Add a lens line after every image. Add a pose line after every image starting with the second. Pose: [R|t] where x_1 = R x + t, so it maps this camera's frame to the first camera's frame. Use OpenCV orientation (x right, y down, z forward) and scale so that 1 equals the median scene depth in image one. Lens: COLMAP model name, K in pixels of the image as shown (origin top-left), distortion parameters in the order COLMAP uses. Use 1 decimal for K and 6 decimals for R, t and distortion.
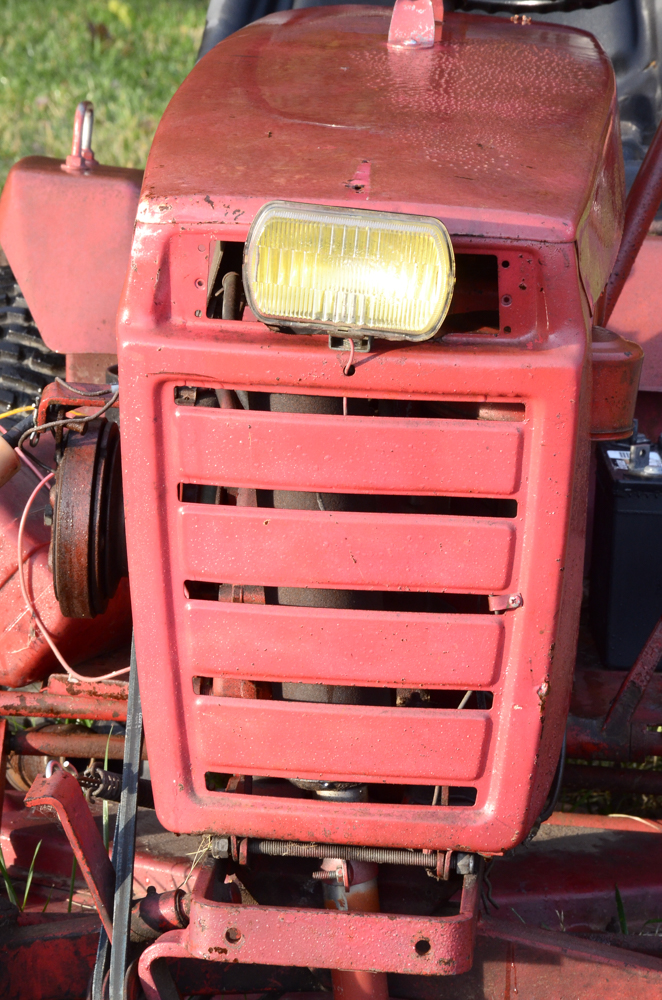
lens RADIAL K [[5427.2, 0, 352.1], [0, 5427.2, 514.0], [0, 0, 1]] dist [2.819312, 0.000000]
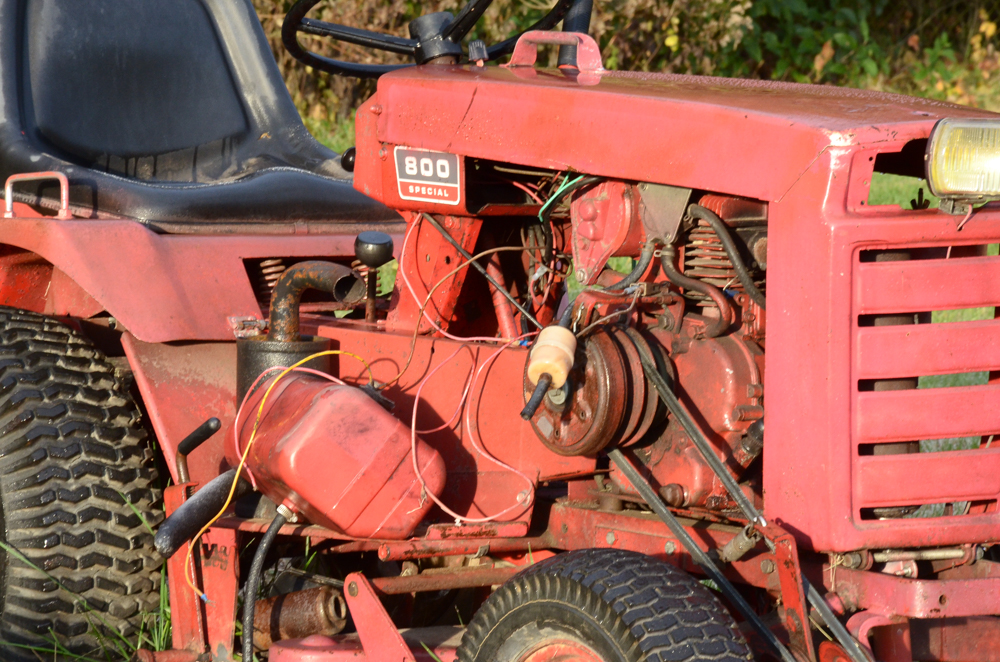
lens RADIAL K [[5427.2, 0, 504.5], [0, 5427.2, 345.4], [0, 0, 1]] dist [2.819312, 0.000000]
pose [[0.763750, -0.092264, 0.638885, -1.092657], [0.151804, 0.987647, -0.038843, 0.047602], [-0.627409, 0.126651, 0.768321, -0.122077]]
